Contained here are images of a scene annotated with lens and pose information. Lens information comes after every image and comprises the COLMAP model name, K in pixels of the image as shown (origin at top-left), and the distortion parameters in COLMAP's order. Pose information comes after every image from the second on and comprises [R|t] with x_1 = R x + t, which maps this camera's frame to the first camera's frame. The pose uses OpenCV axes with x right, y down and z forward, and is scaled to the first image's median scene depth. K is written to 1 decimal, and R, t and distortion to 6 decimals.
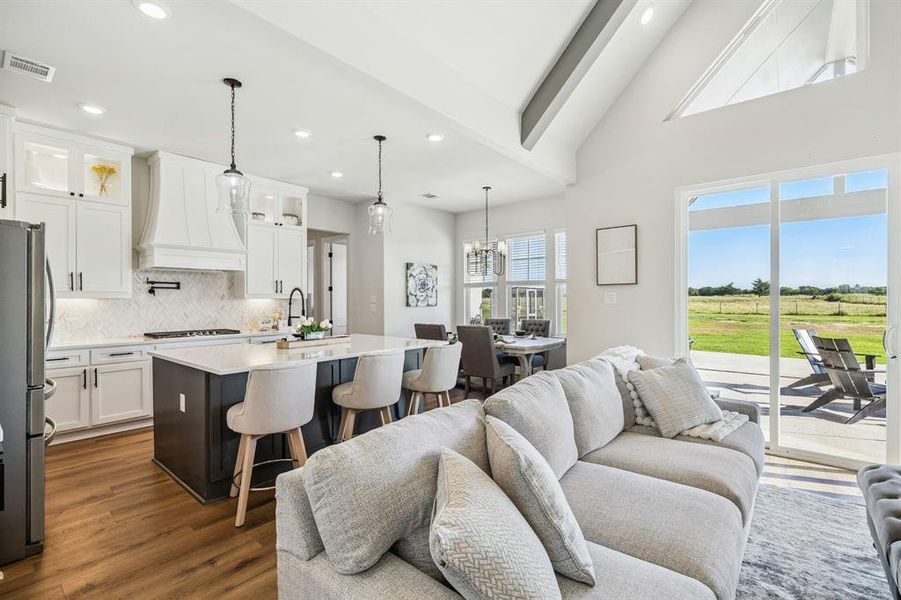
lens RADIAL K [[406.0, 0, 452.2], [0, 406.0, 296.1], [0, 0, 1]] dist [-0.009844, 0.001463]
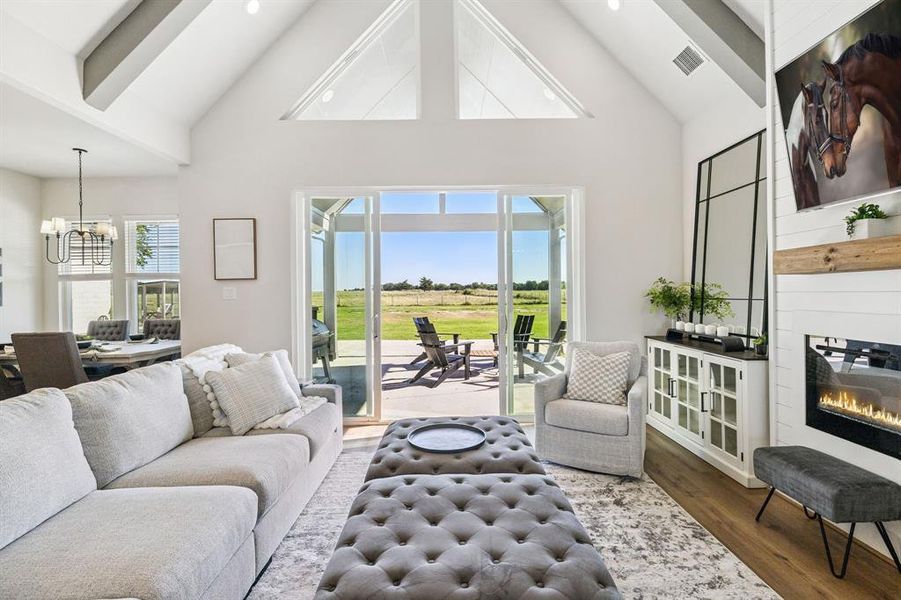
lens RADIAL K [[406.0, 0, 457.3], [0, 406.0, 294.3], [0, 0, 1]] dist [-0.009844, 0.001463]
pose [[0.752780, -0.007900, 0.658225, 0.119944], [0.002989, 0.999959, 0.008583, -0.000217], [-0.658265, -0.004493, 0.752773, -0.038663]]
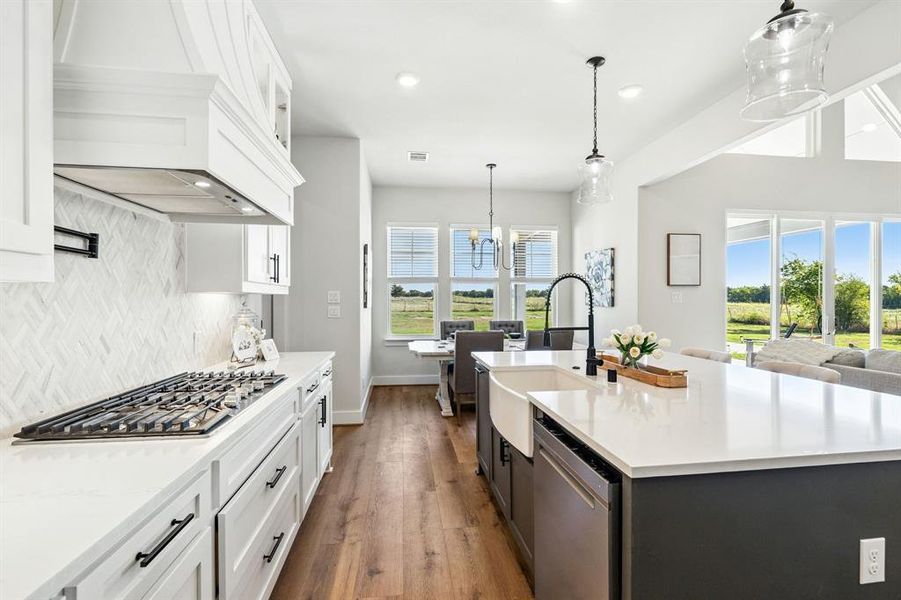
lens RADIAL K [[406.0, 0, 448.2], [0, 406.0, 301.9], [0, 0, 1]] dist [-0.009844, 0.001463]
pose [[0.677897, -0.000606, 0.735157, -0.595127], [-0.009443, 0.999910, 0.009531, 0.008547], [-0.735097, -0.013403, 0.677830, 0.502387]]
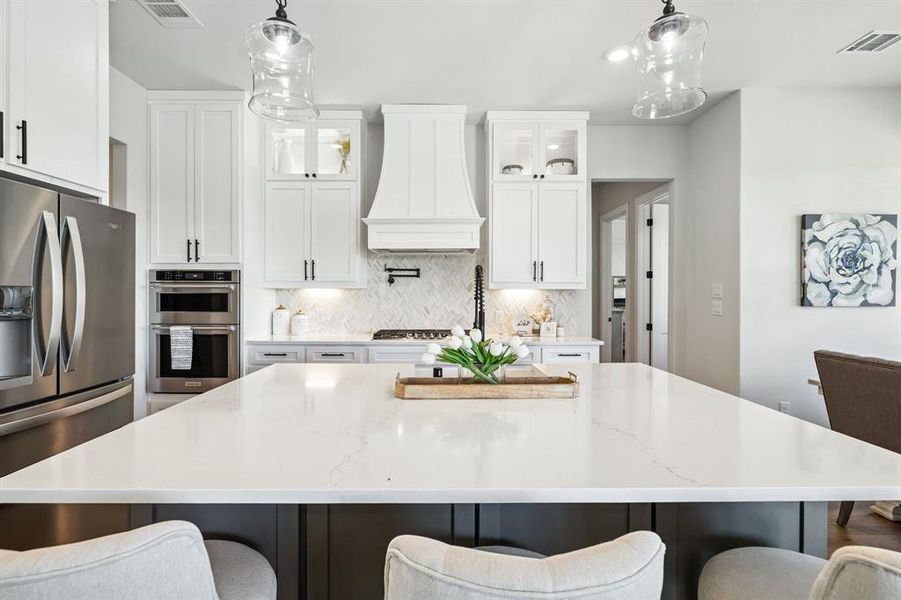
lens RADIAL K [[406.0, 0, 439.7], [0, 406.0, 293.1], [0, 0, 1]] dist [-0.009844, 0.001463]
pose [[0.637040, 0.007333, -0.770796, -0.020242], [0.002963, 0.999924, 0.011962, 0.003846], [0.770825, -0.009904, 0.636970, 0.427775]]
